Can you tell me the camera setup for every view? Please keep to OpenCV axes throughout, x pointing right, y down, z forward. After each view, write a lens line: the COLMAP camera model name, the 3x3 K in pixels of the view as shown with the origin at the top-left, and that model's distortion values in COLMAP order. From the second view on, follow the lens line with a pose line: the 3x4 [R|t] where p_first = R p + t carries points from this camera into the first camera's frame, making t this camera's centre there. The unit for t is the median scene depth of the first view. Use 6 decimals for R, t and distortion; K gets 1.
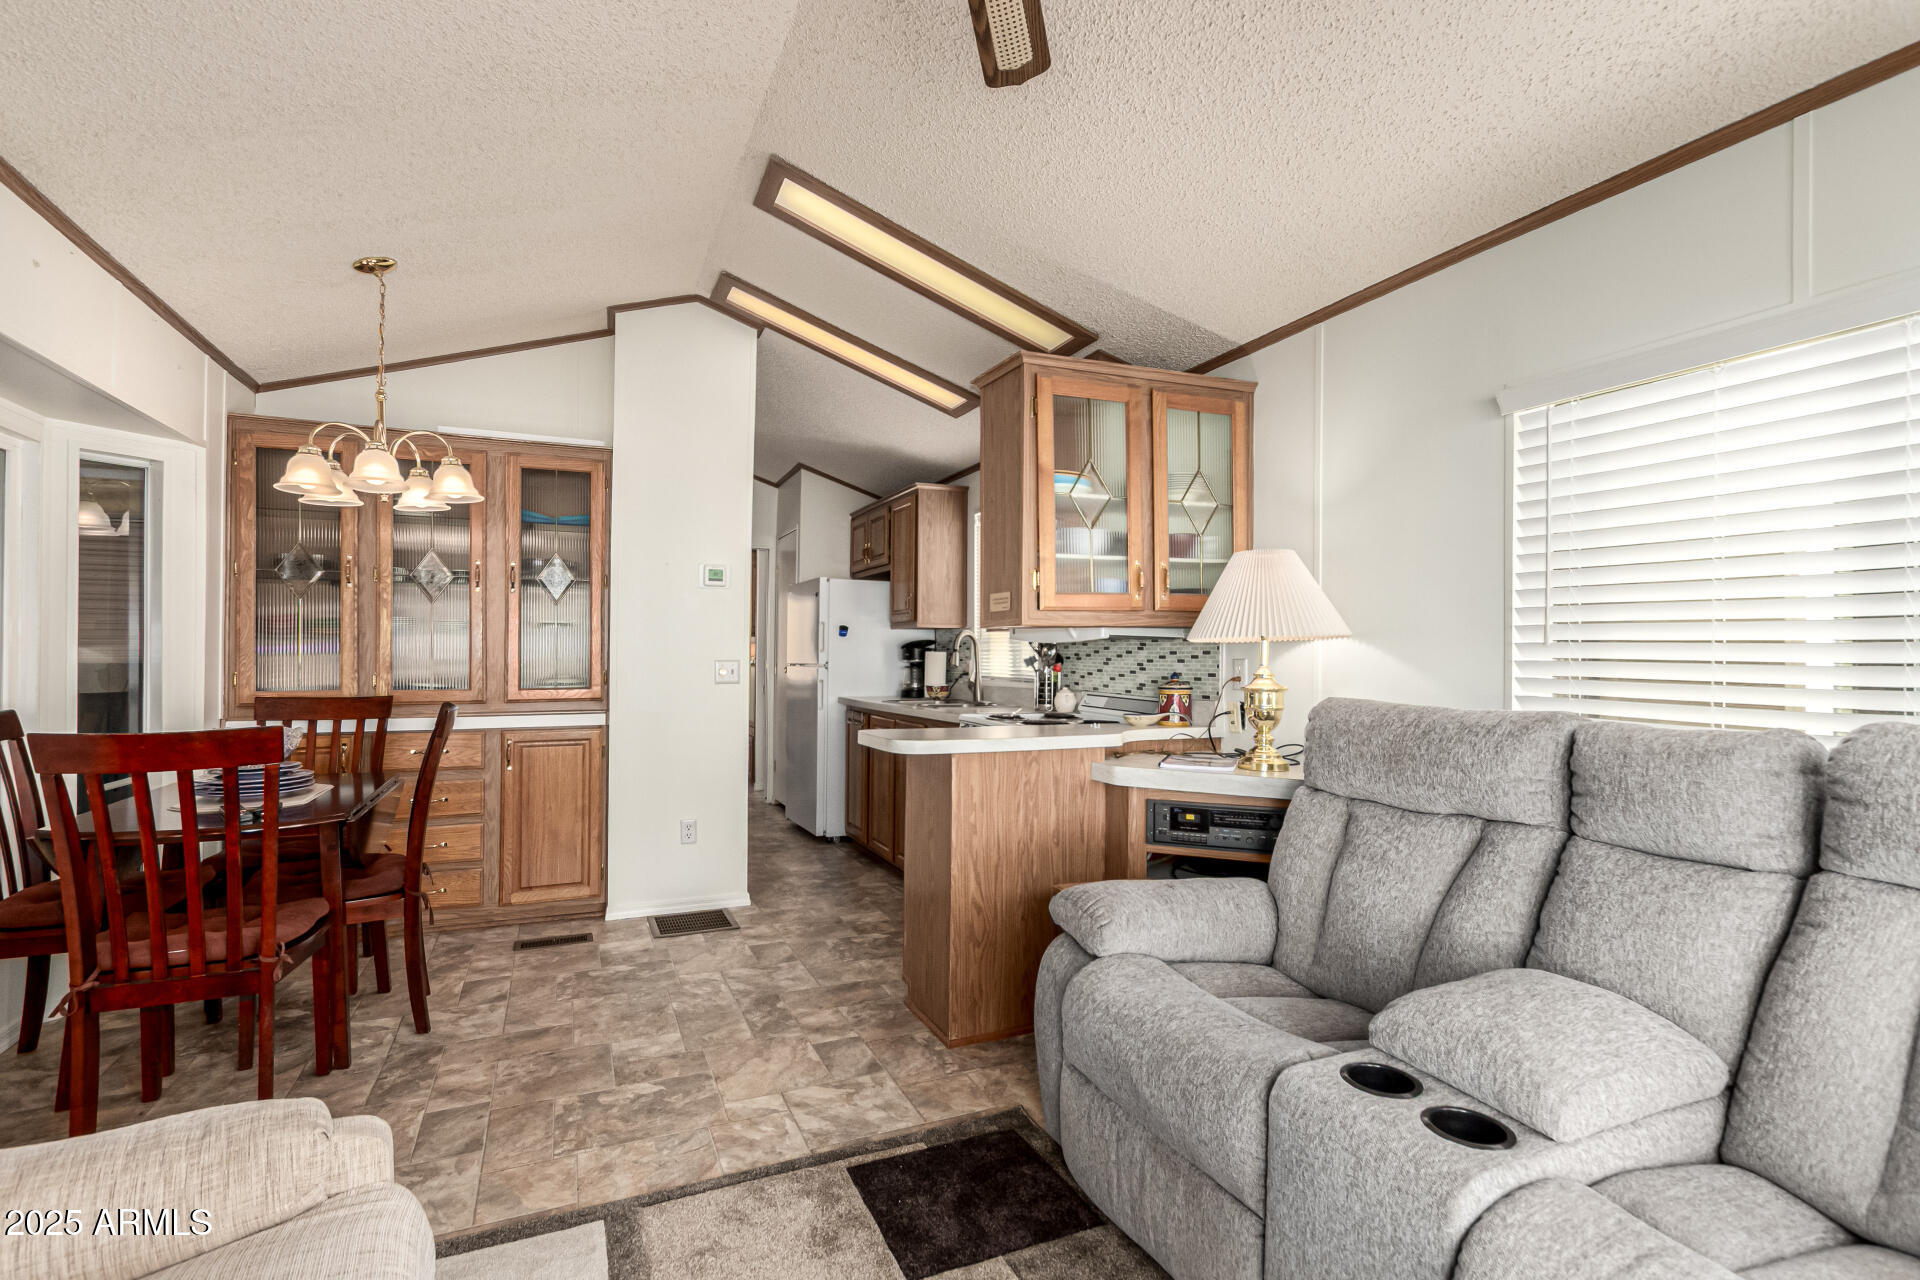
lens RADIAL K [[889.8, 0, 960.0], [0, 889.8, 640.0], [0, 0, 1]] dist [0.015317, -0.009237]
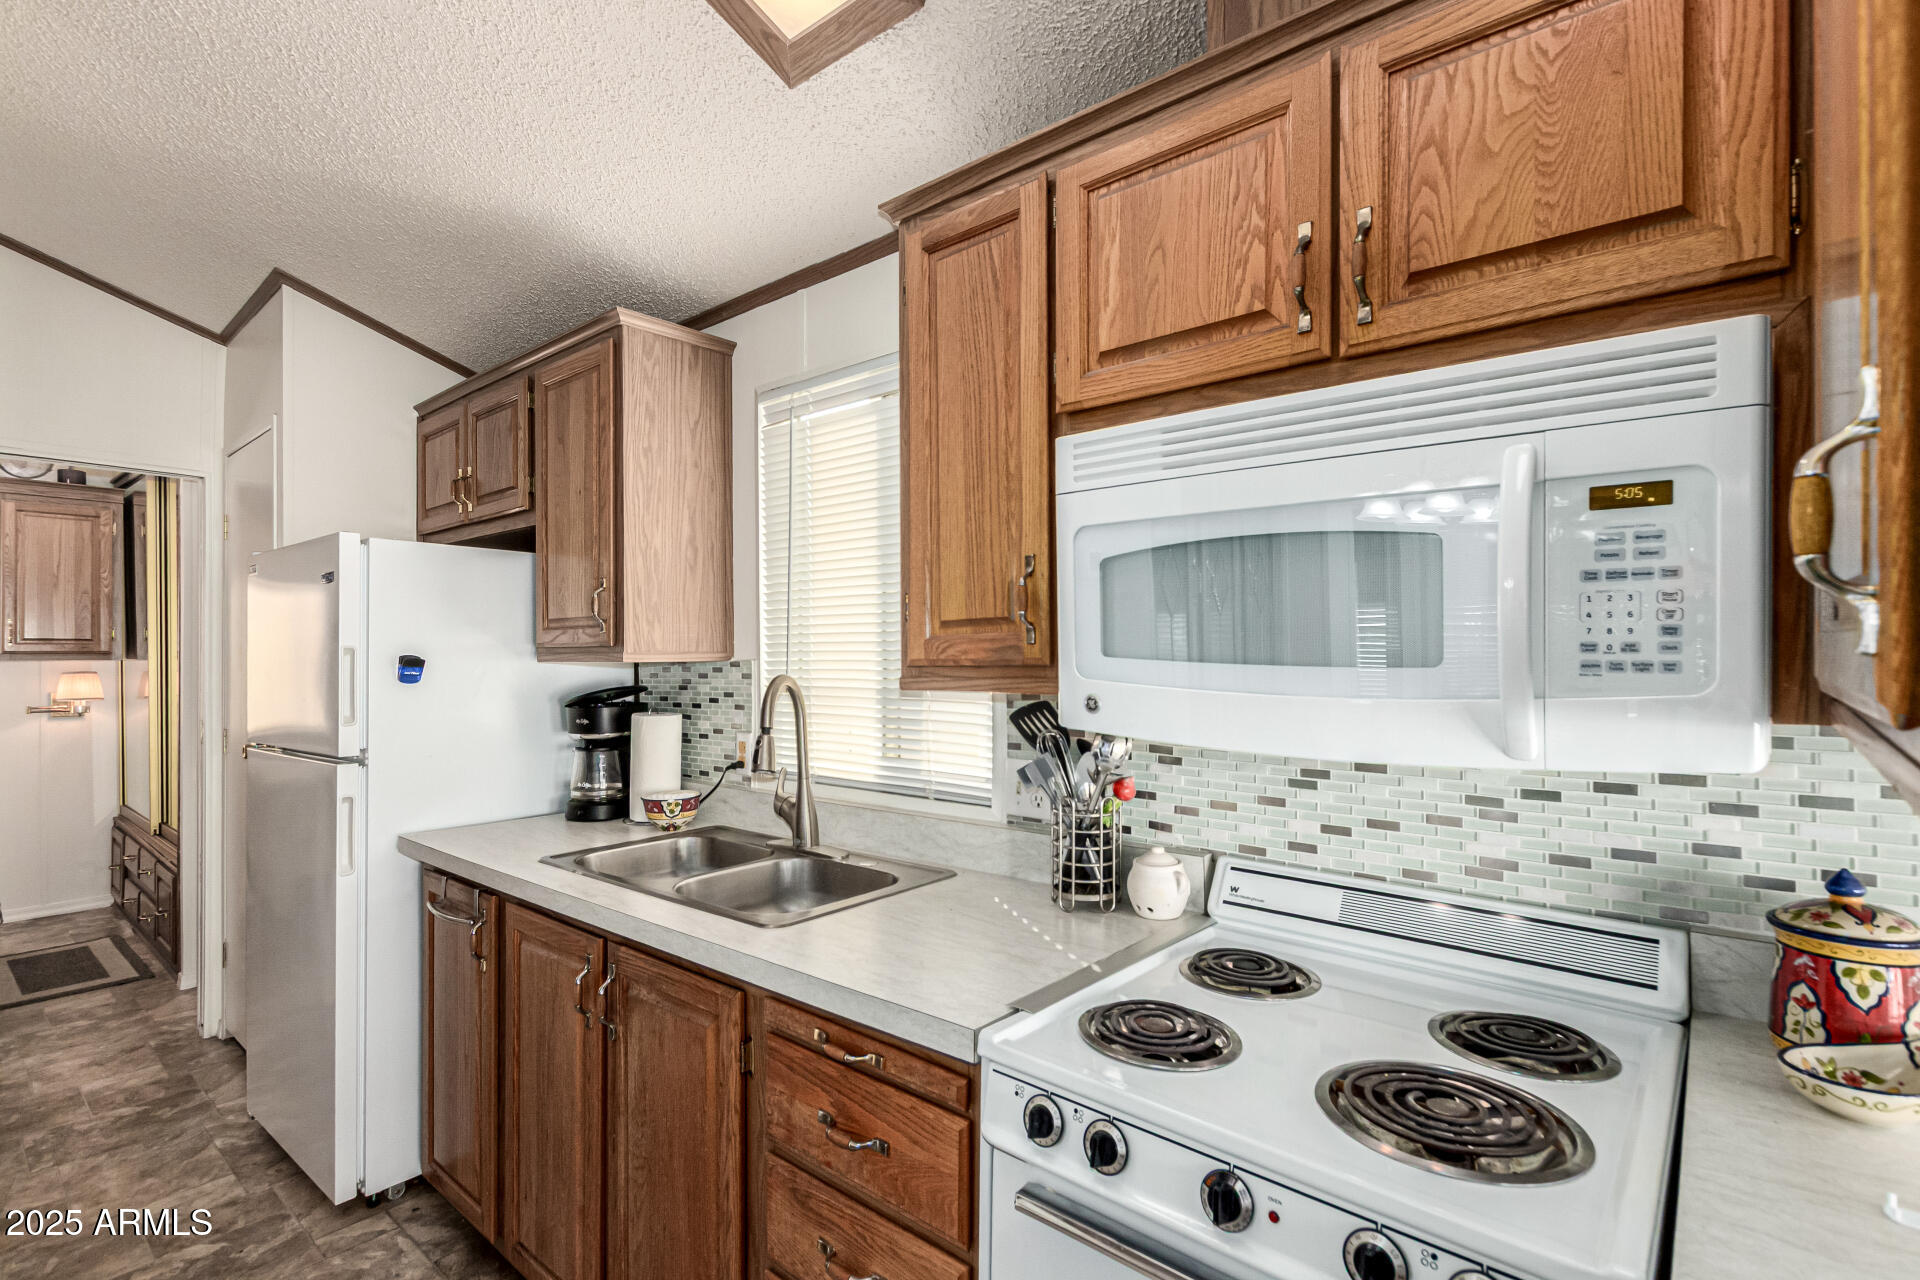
lens RADIAL K [[889.8, 0, 960.0], [0, 889.8, 640.0], [0, 0, 1]] dist [0.015317, -0.009237]
pose [[0.901328, -0.009331, 0.433037, -0.081852], [0.006694, 0.999949, 0.007614, -0.025238], [-0.433086, -0.003964, 0.901344, 0.531566]]
